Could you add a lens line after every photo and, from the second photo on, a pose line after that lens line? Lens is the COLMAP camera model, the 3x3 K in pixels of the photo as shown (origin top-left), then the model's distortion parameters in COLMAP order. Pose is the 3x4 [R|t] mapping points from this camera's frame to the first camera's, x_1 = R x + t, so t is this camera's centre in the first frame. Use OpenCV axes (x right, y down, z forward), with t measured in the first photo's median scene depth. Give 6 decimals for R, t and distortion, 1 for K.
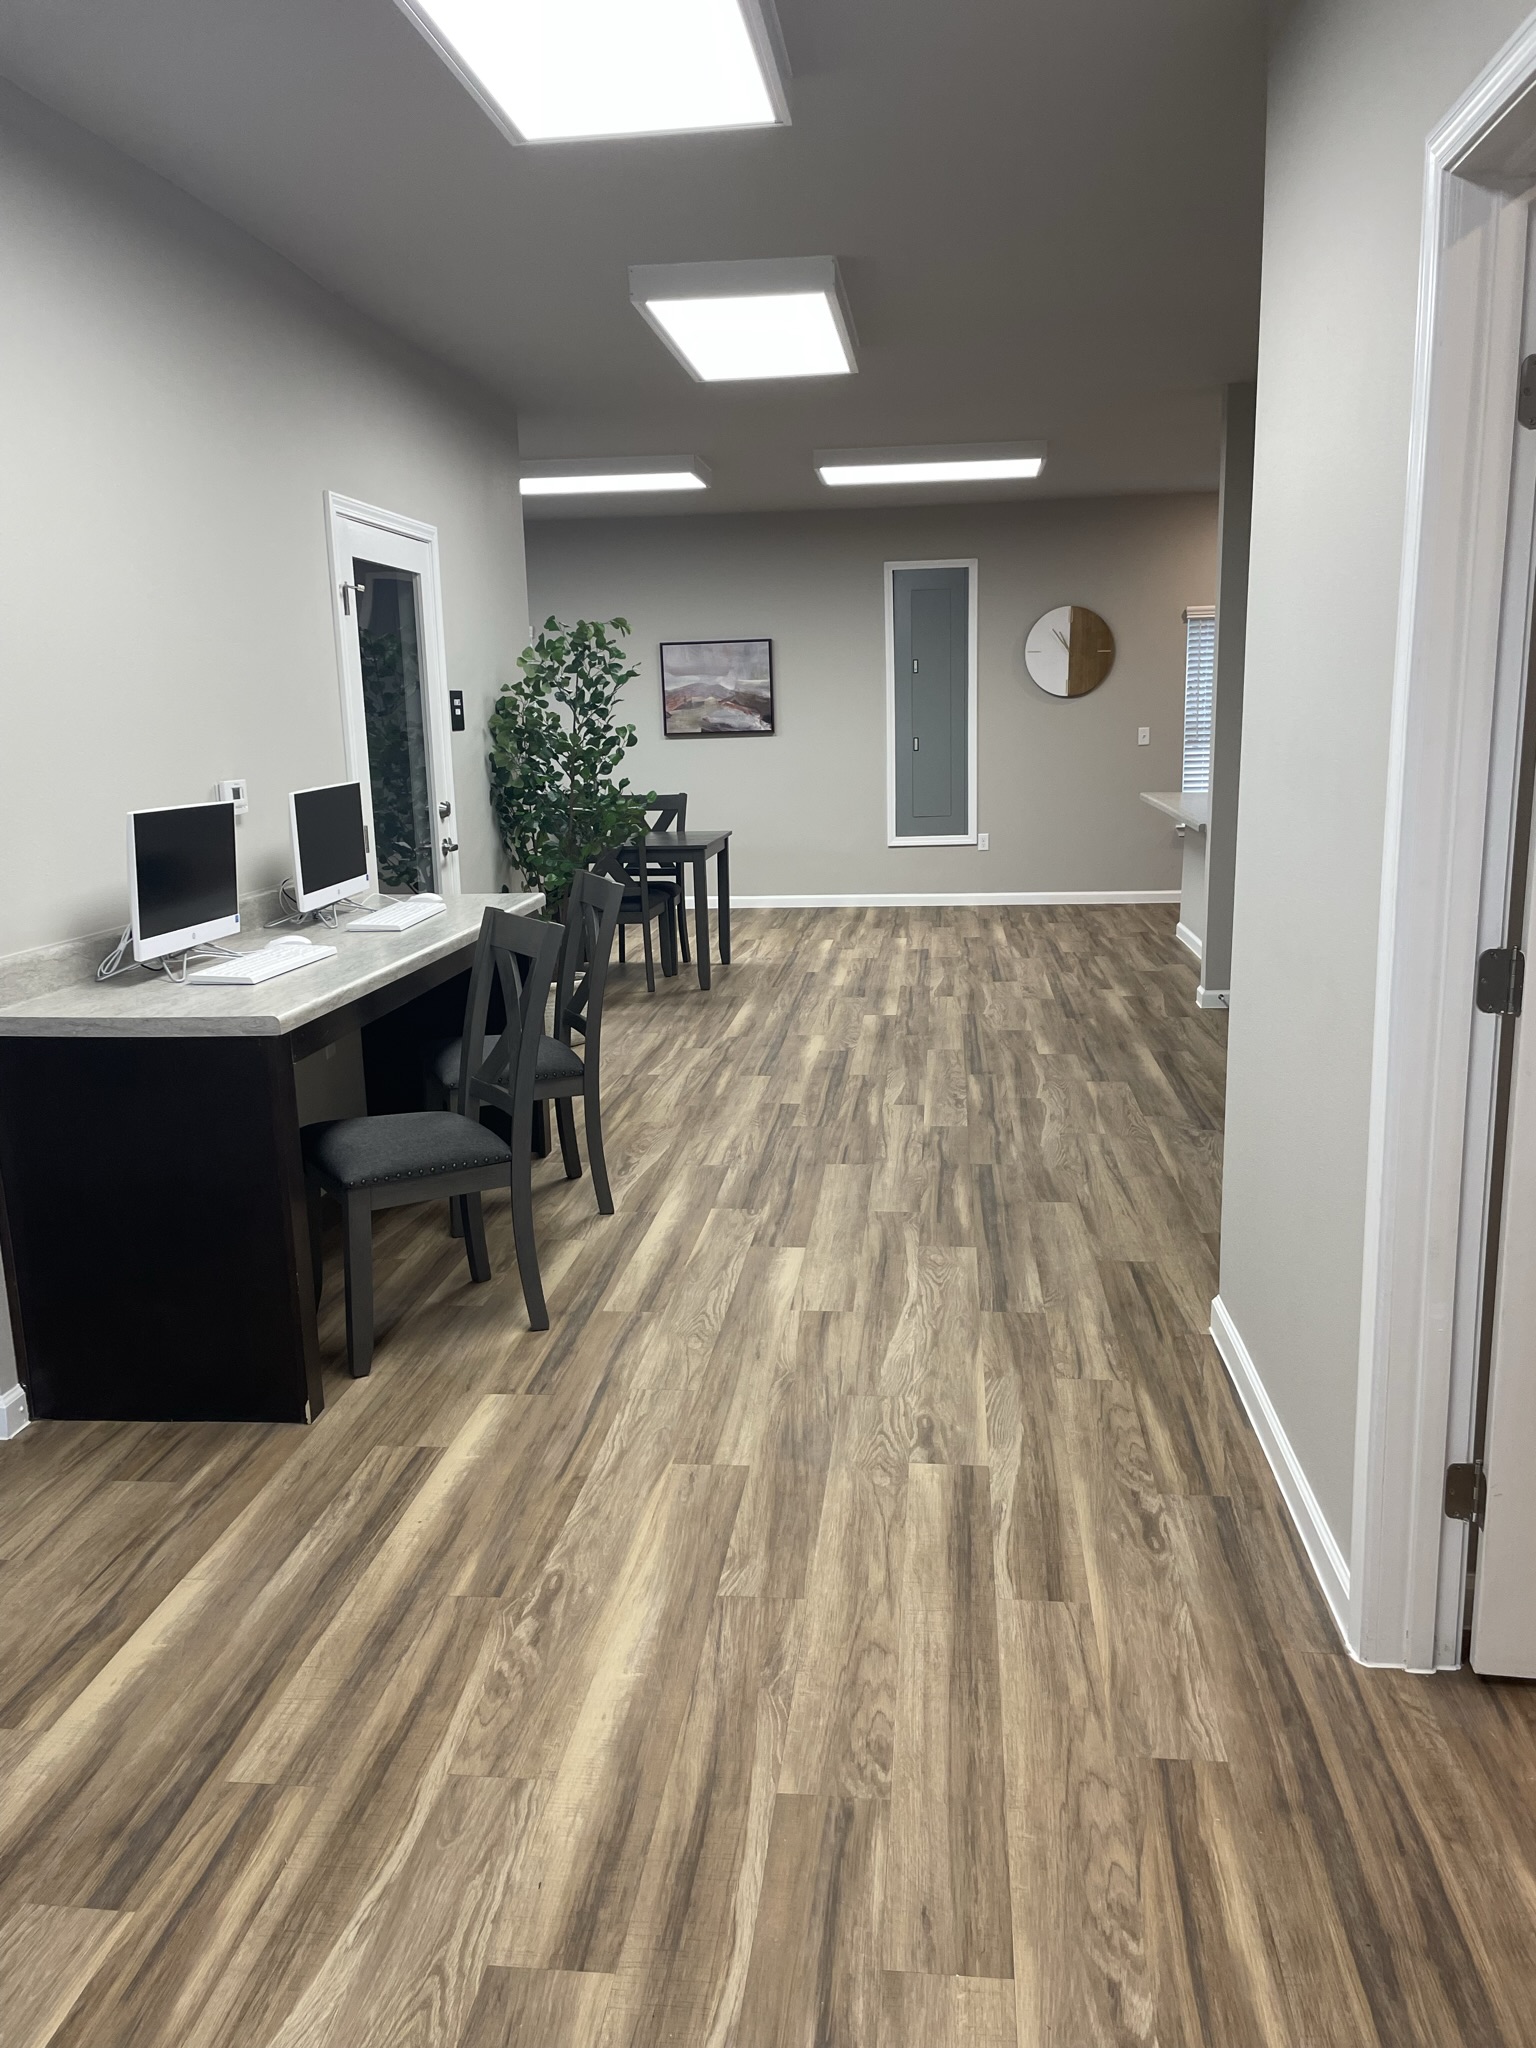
lens RADIAL K [[1557.7, 0, 768.0], [0, 1557.7, 1024.0], [0, 0, 1]] dist [0.113767, -0.170219]
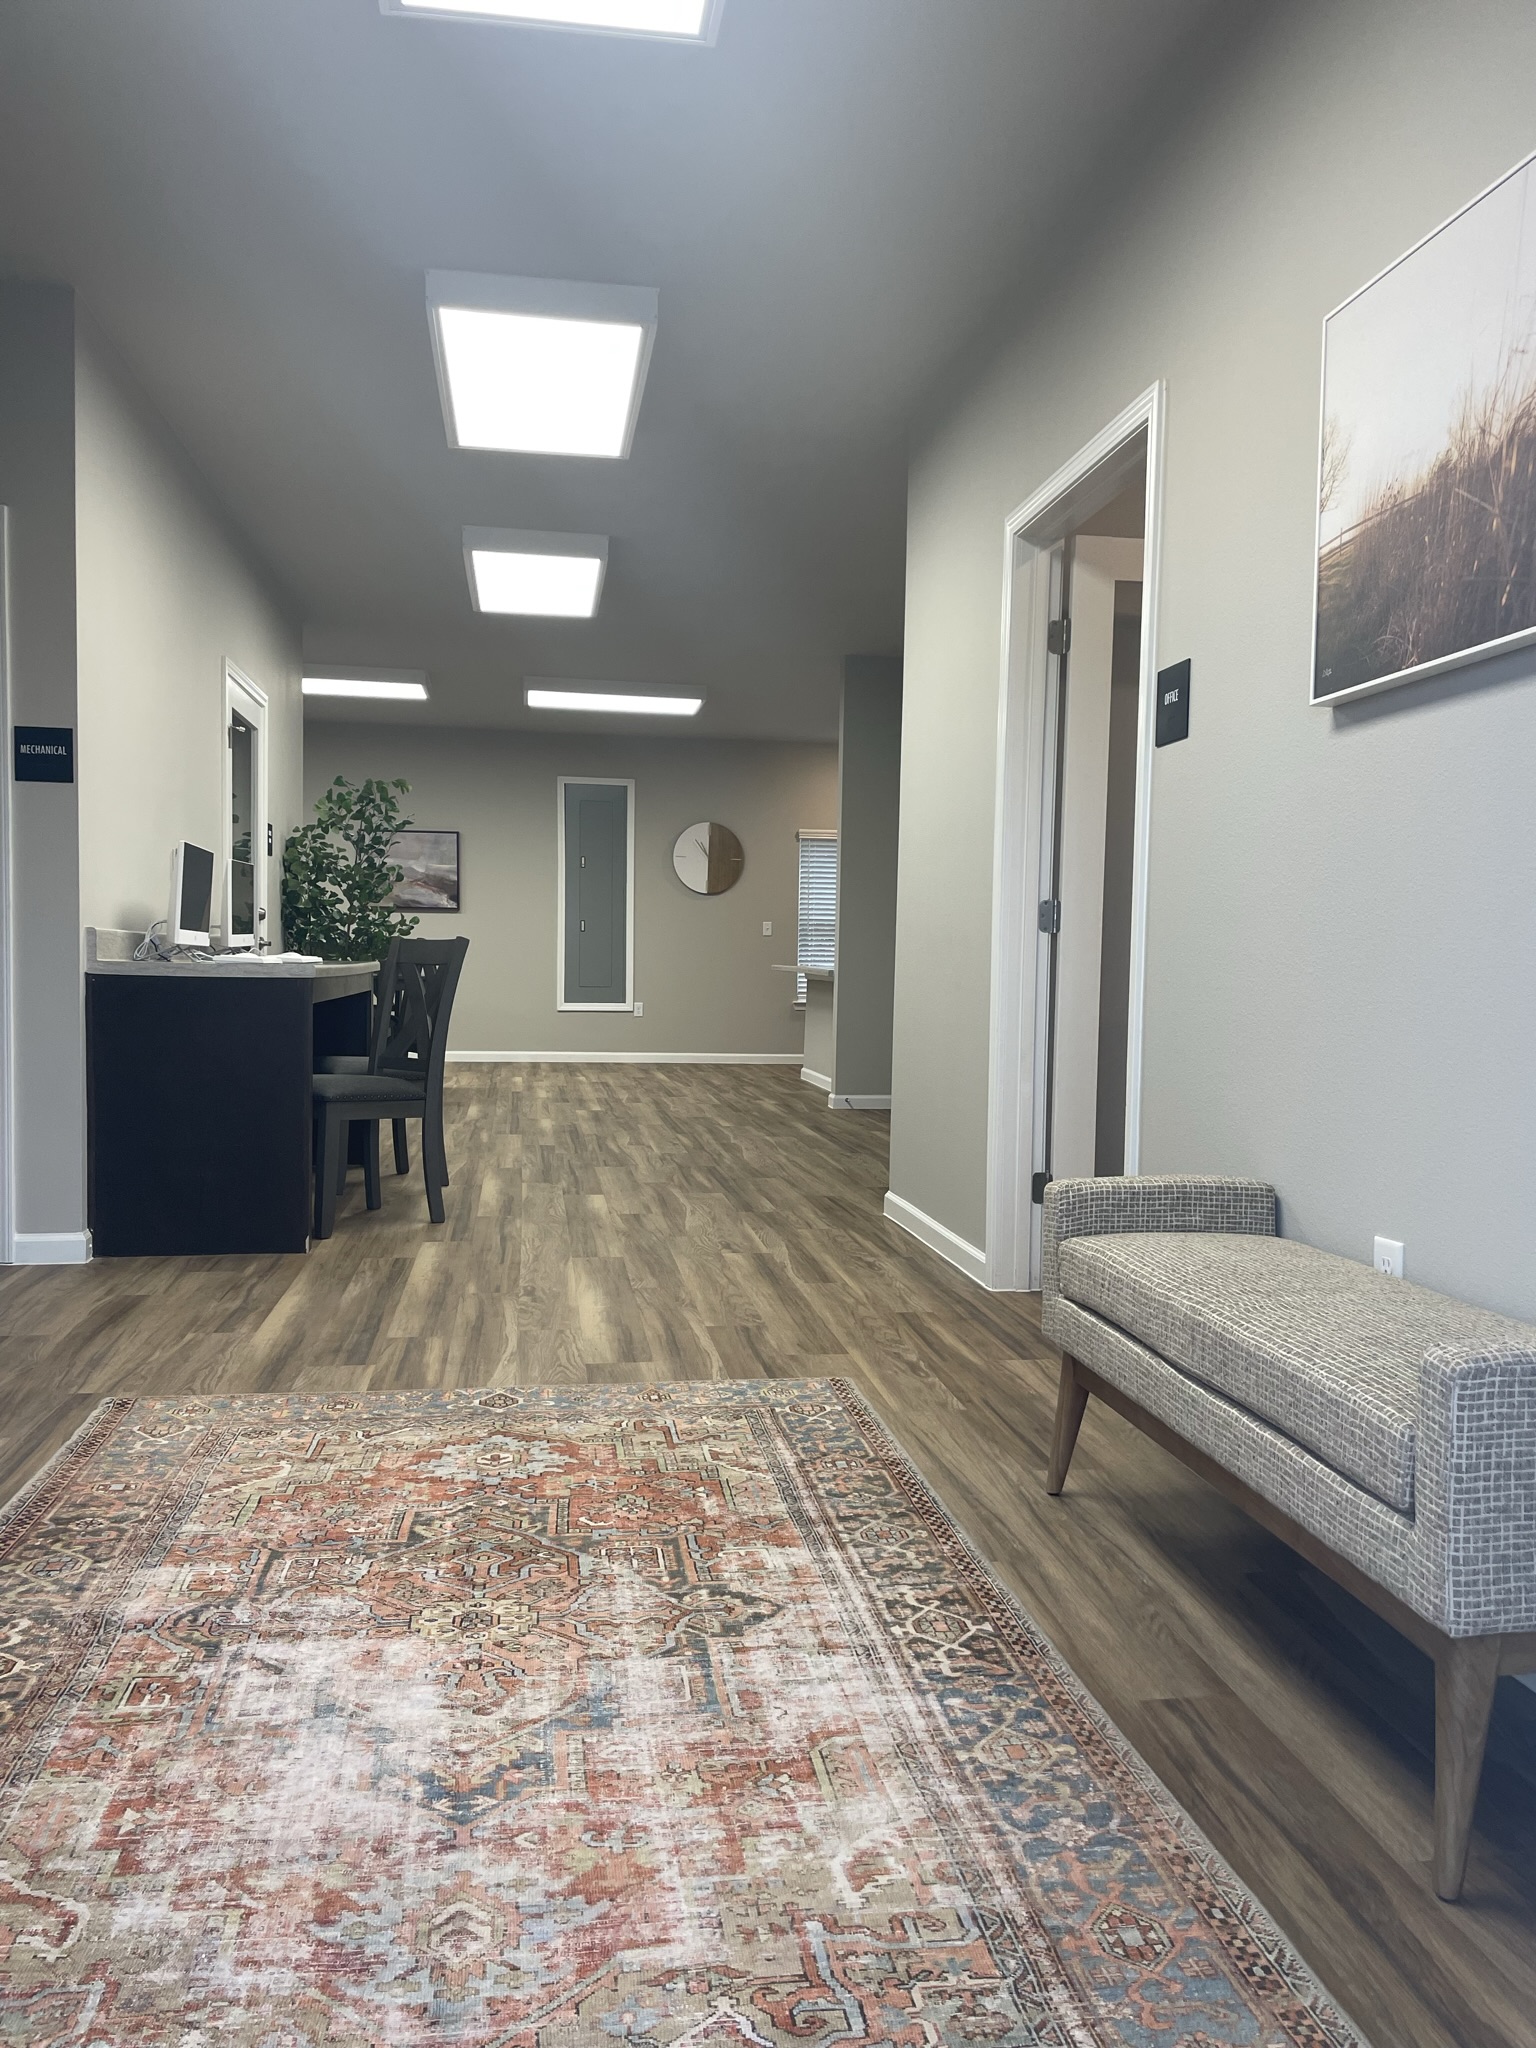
lens RADIAL K [[1557.7, 0, 768.0], [0, 1557.7, 1024.0], [0, 0, 1]] dist [0.113767, -0.170219]
pose [[0.964563, 0.031372, 0.261981, -0.130984], [0.009970, 0.987864, -0.155004, 0.134165], [-0.263664, 0.152123, 0.952544, -0.255558]]
